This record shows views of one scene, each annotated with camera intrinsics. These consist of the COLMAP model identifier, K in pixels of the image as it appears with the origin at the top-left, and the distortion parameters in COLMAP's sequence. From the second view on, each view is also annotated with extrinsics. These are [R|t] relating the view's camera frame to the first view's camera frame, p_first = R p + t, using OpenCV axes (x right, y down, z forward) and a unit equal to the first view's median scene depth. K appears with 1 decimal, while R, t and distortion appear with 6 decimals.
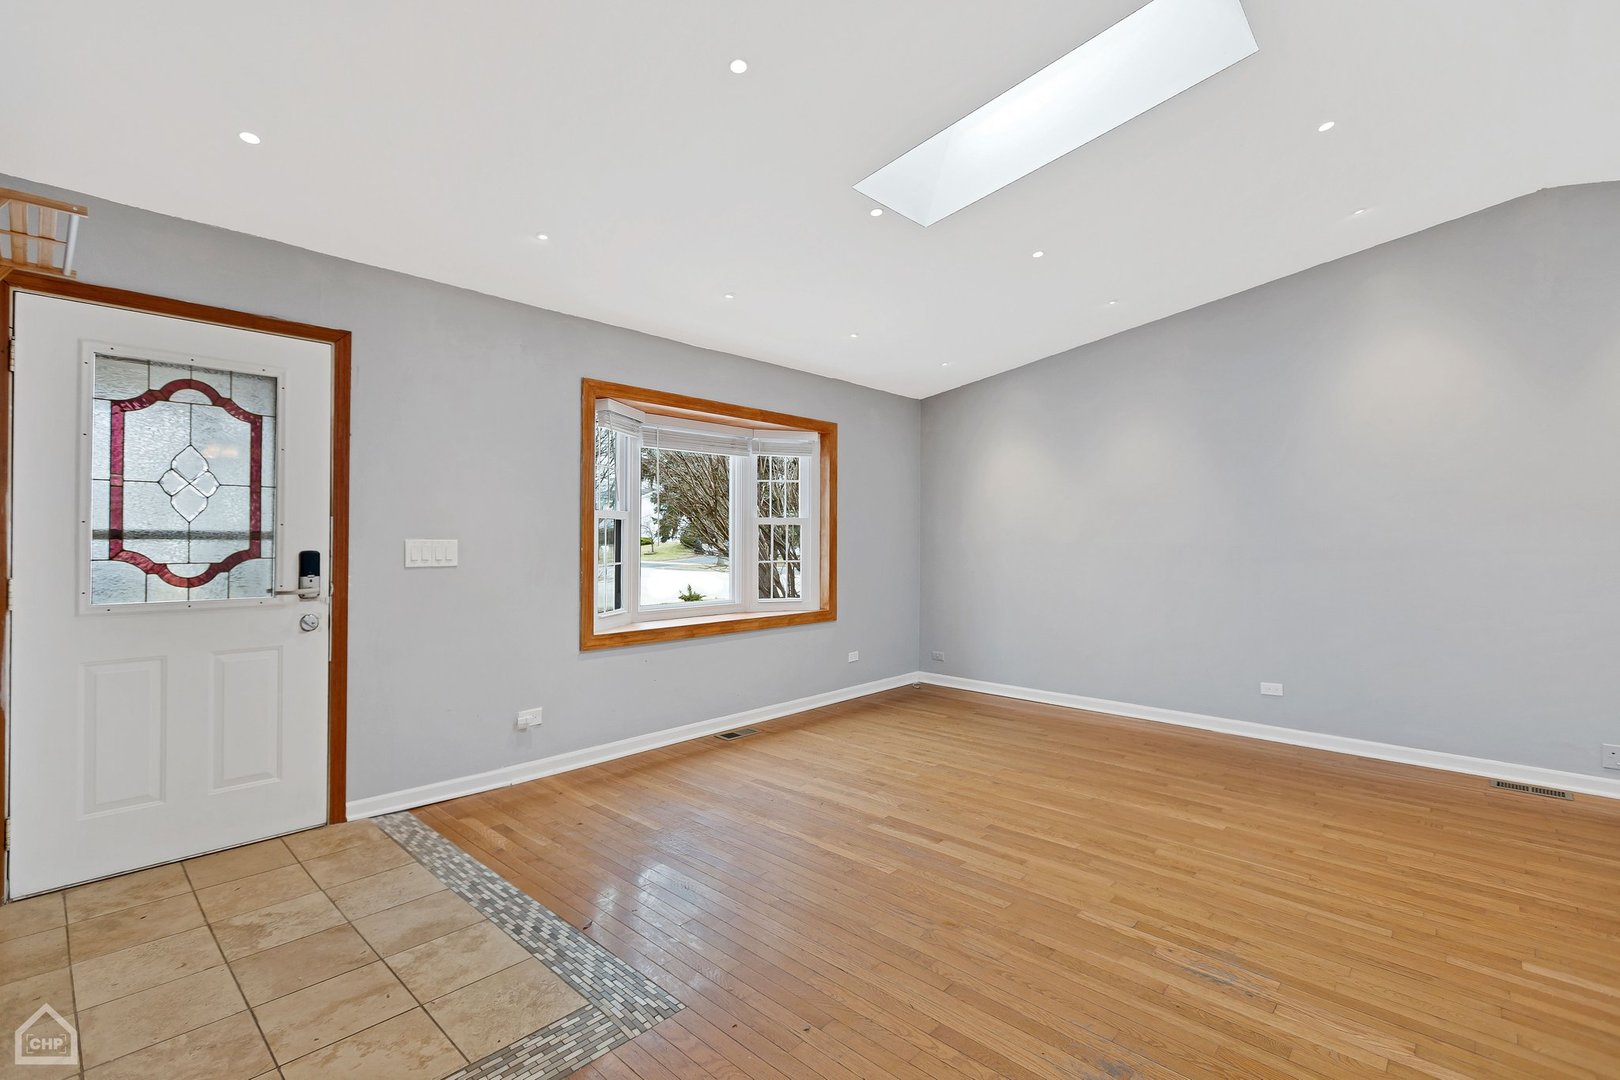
lens RADIAL K [[725.1, 0, 805.4], [0, 725.1, 536.2], [0, 0, 1]] dist [0.000556, 0.000075]
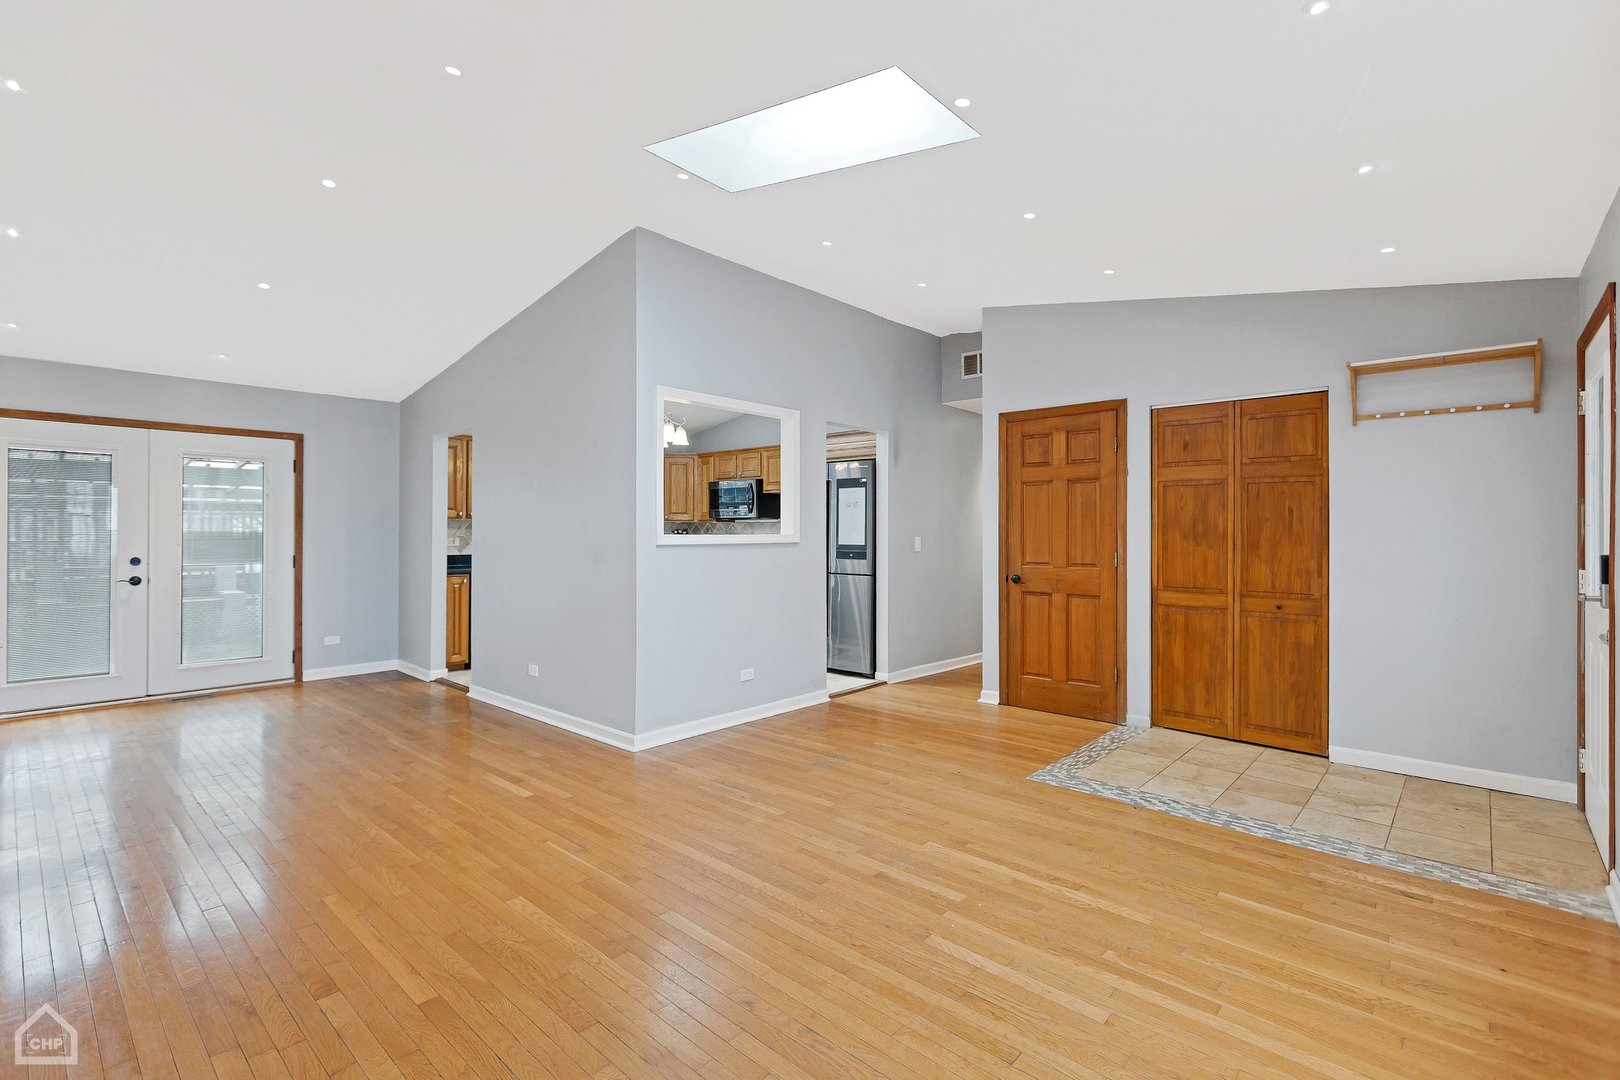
lens RADIAL K [[727.1, 0, 803.6], [0, 727.1, 531.0], [0, 0, 1]] dist [0.001450, 0.000161]
pose [[-0.999929, -0.007949, -0.008889, 0.306640], [-0.007929, 0.999966, -0.002274, 0.001946], [0.008907, -0.002203, -0.999958, 2.014015]]
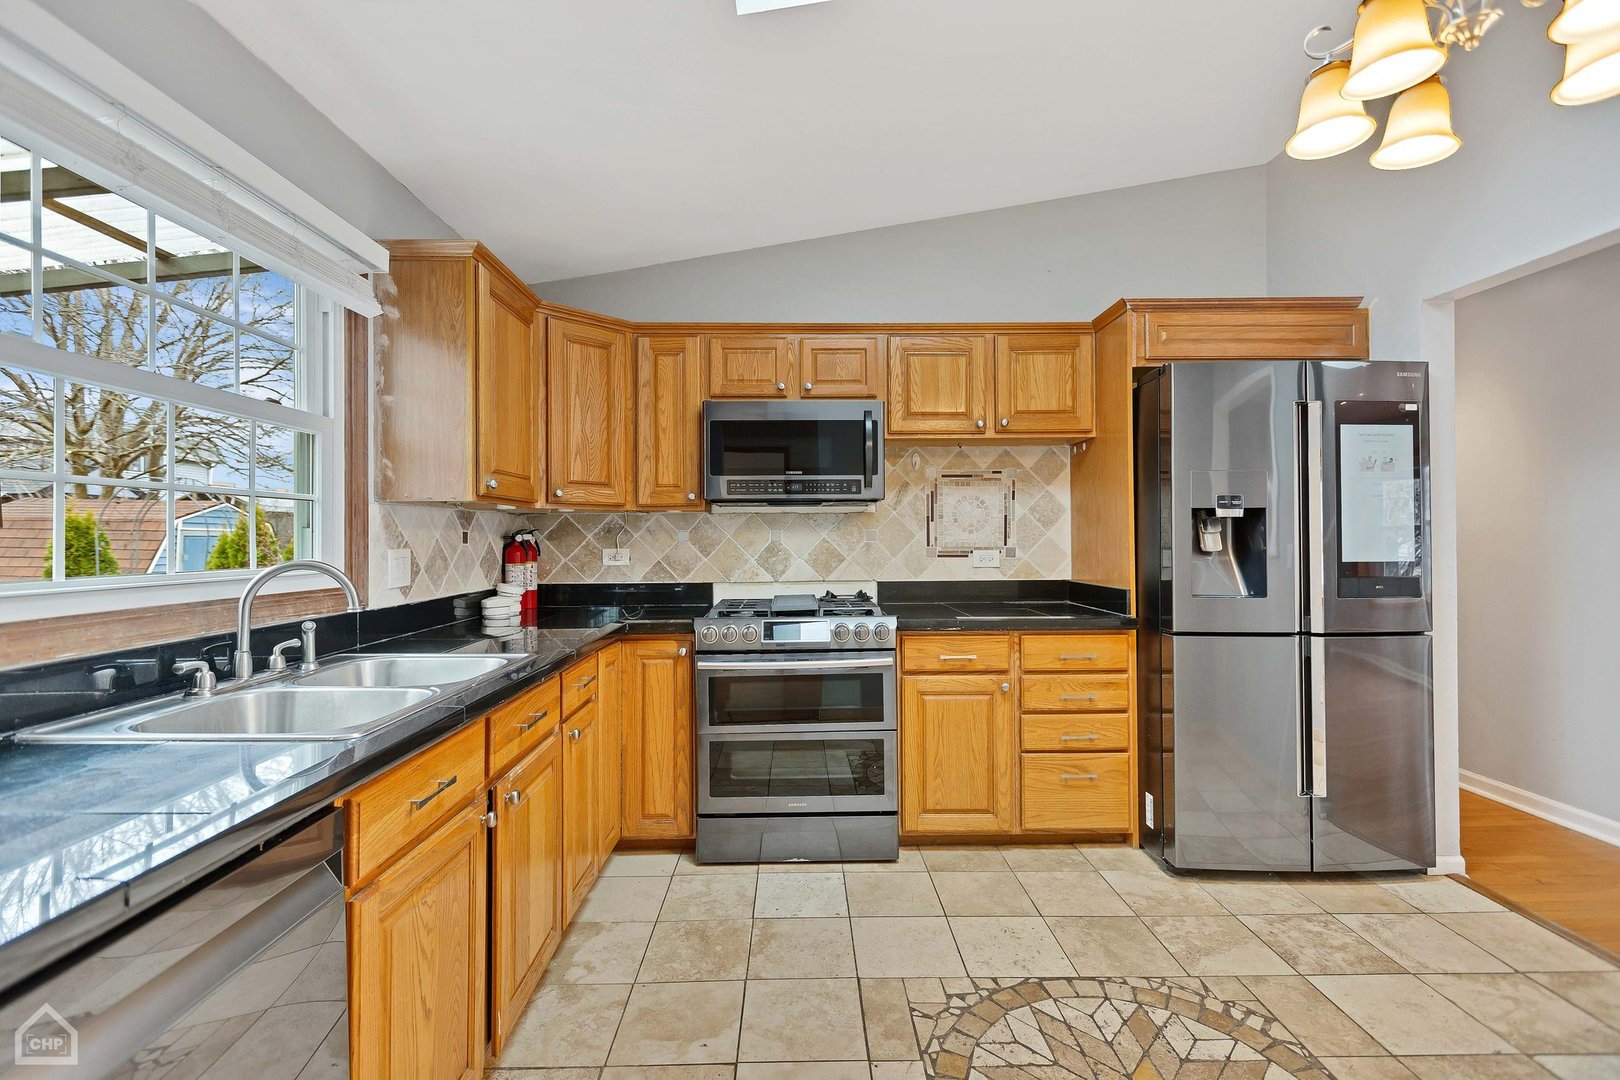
lens RADIAL K [[719.1, 0, 804.1], [0, 719.1, 534.7], [0, 0, 1]] dist [0.000988, 0.000206]
pose [[-0.725276, -0.005342, -0.688438, 1.290538], [0.002801, 0.999939, -0.010711, 0.011463], [0.688453, -0.009697, -0.725216, -0.050340]]
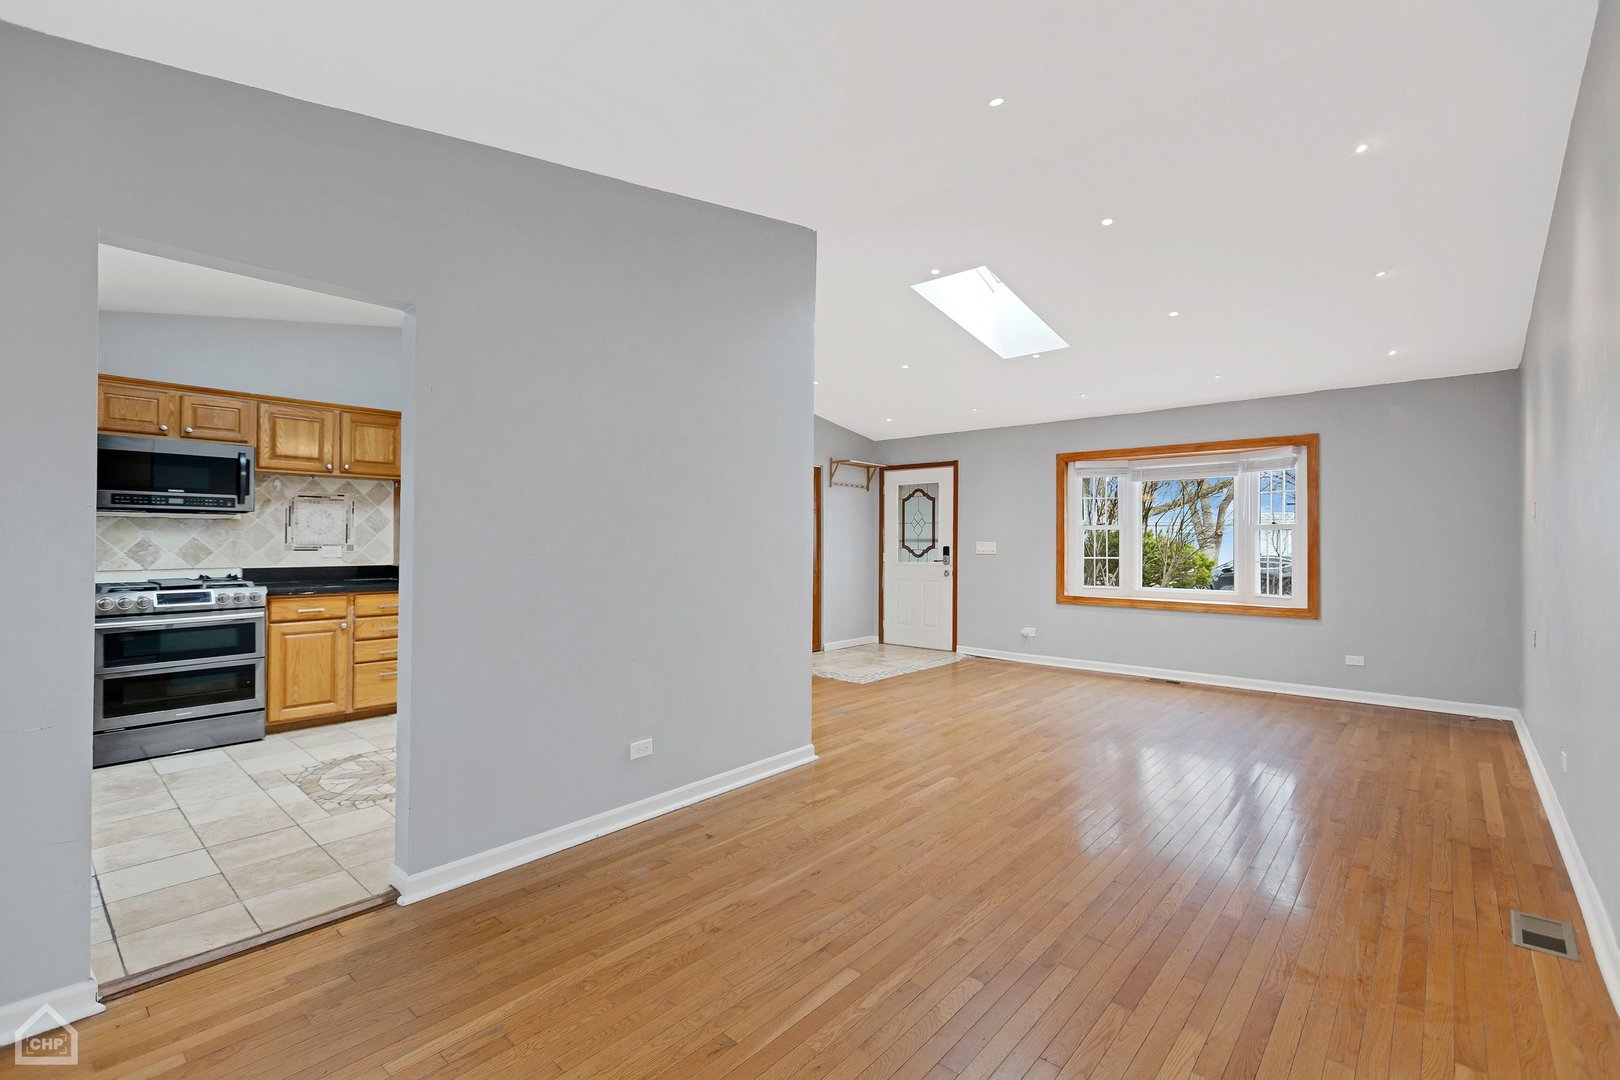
lens RADIAL K [[719.1, 0, 804.1], [0, 719.1, 534.7], [0, 0, 1]] dist [0.000988, 0.000206]
pose [[0.019376, -0.014349, -0.999709, 2.108487], [-0.002341, 0.999894, -0.014397, 0.019411], [0.999810, 0.002619, 0.019341, 0.460668]]
